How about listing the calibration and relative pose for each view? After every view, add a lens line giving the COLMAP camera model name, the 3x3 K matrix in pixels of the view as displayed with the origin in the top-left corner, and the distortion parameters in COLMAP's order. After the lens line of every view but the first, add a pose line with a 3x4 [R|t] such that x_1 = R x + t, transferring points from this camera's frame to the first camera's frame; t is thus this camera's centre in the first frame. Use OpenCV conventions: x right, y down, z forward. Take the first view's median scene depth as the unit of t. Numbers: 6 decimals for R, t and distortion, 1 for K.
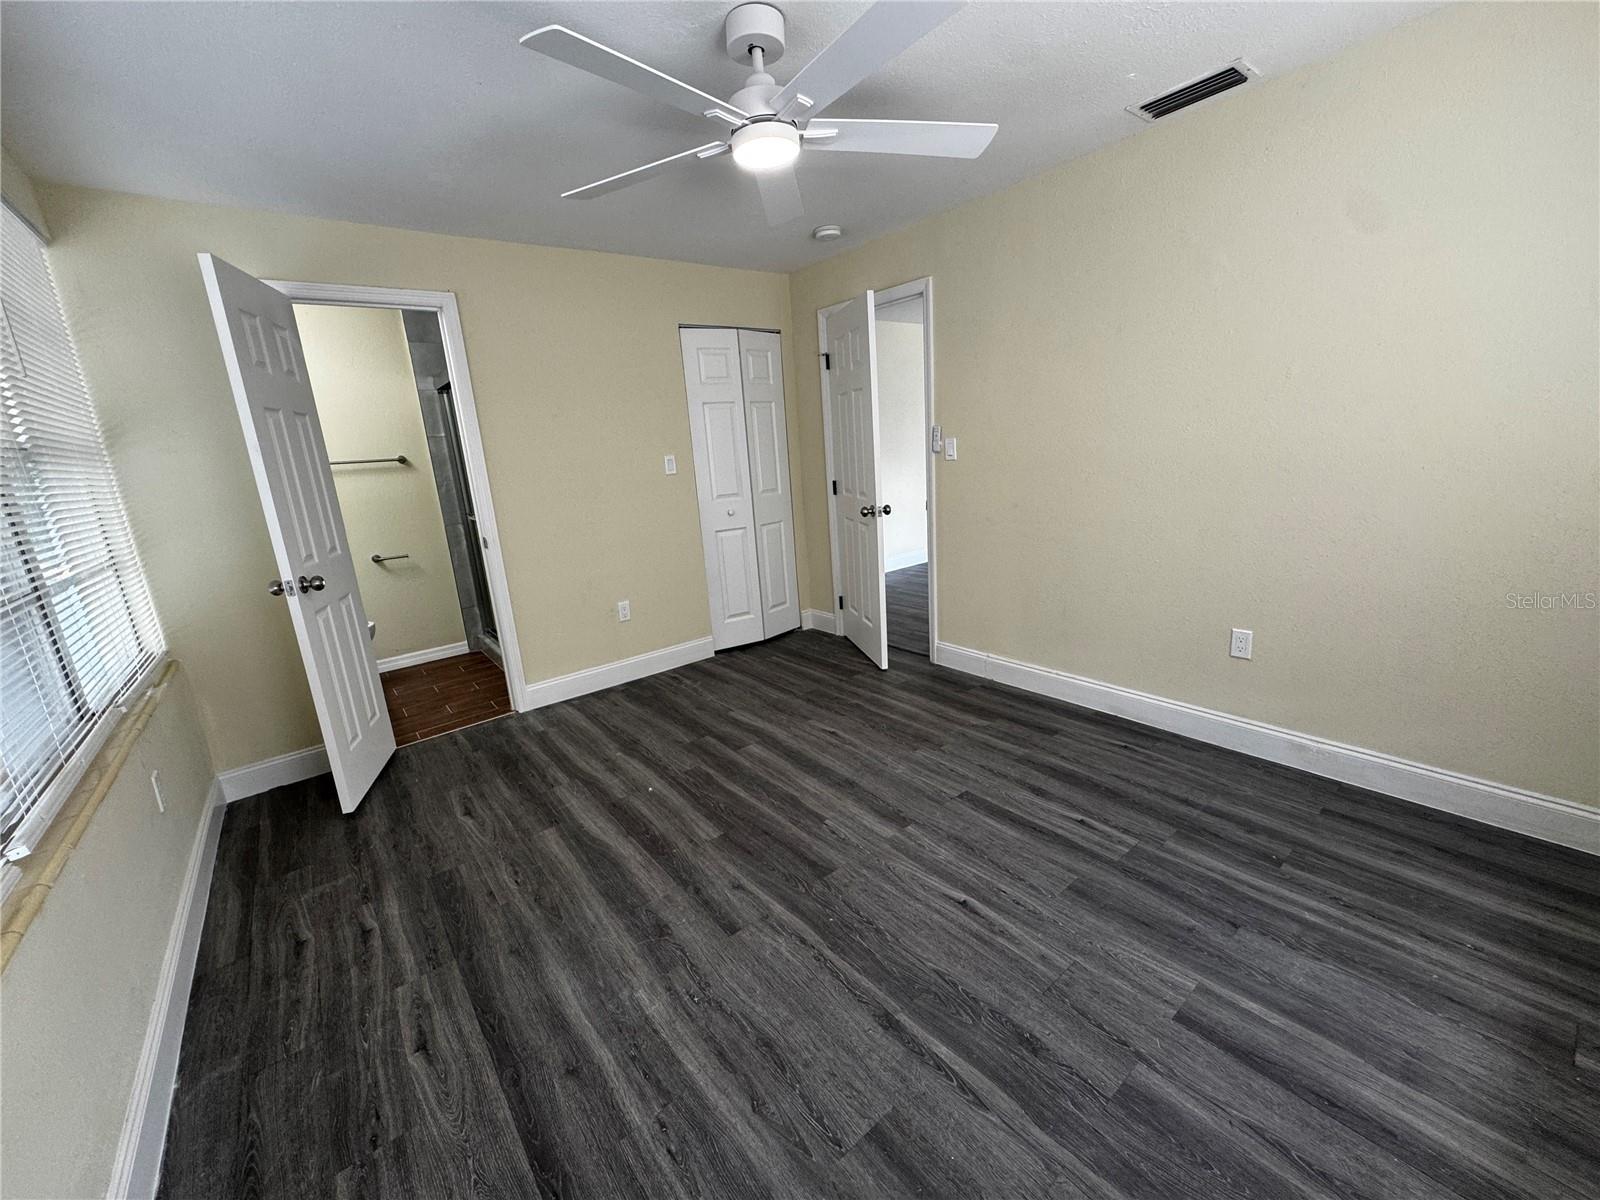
lens RADIAL K [[639.1, 0, 799.3], [0, 639.1, 596.0], [0, 0, 1]] dist [-0.007632, -0.000510]
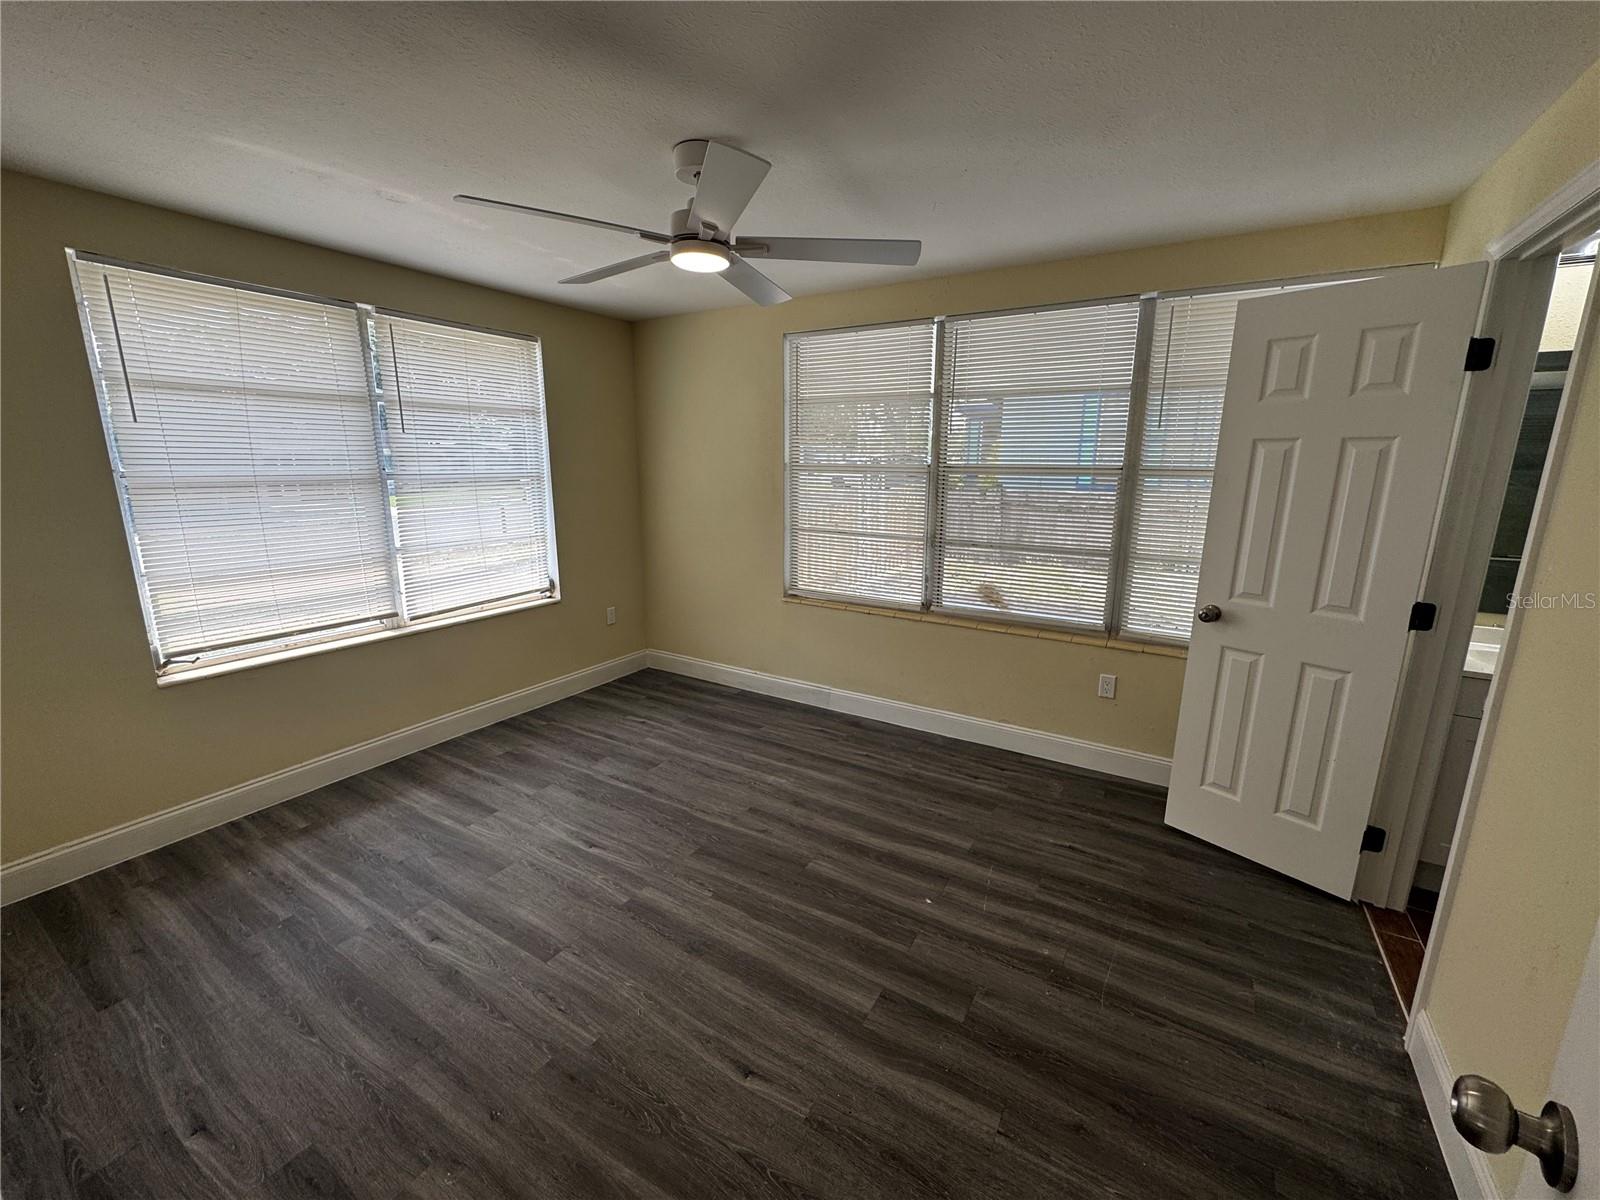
lens RADIAL K [[639.1, 0, 807.8], [0, 639.1, 603.0], [0, 0, 1]] dist [-0.007632, -0.000510]
pose [[-0.935271, 0.136393, -0.326595, 0.178255], [-0.025605, 0.894272, 0.446792, -0.539570], [0.353004, 0.426234, -0.832894, 1.846067]]
